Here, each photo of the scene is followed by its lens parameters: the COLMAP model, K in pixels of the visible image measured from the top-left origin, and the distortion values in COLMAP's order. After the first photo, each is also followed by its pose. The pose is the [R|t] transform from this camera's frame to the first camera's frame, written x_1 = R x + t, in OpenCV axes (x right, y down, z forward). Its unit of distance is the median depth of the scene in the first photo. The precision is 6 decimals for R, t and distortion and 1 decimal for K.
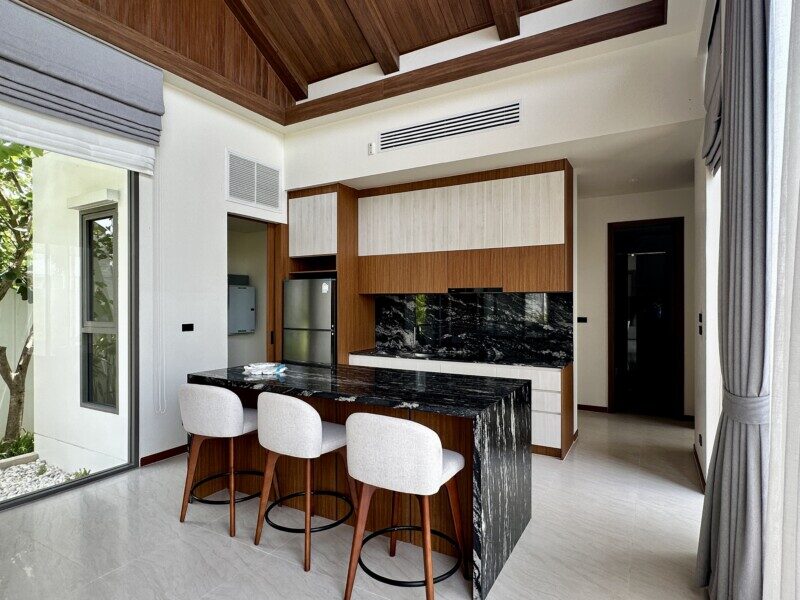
lens RADIAL K [[446.1, 0, 404.4], [0, 446.1, 302.4], [0, 0, 1]] dist [0.021673, 0.000550]
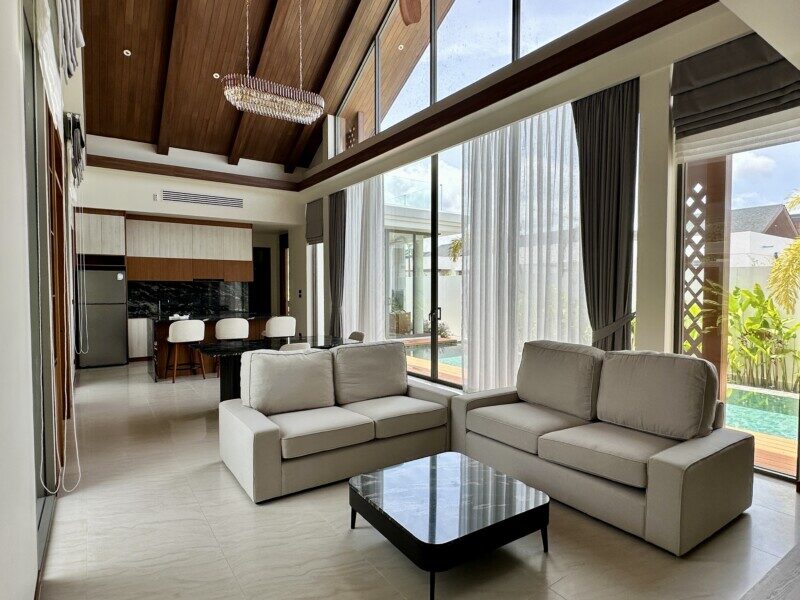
lens RADIAL K [[446.1, 0, 404.4], [0, 446.1, 302.4], [0, 0, 1]] dist [0.021673, 0.000550]
pose [[0.434378, -0.028476, 0.900281, -1.183512], [0.002386, 0.999533, 0.030464, 0.013546], [-0.900728, -0.011085, 0.434243, -0.609125]]
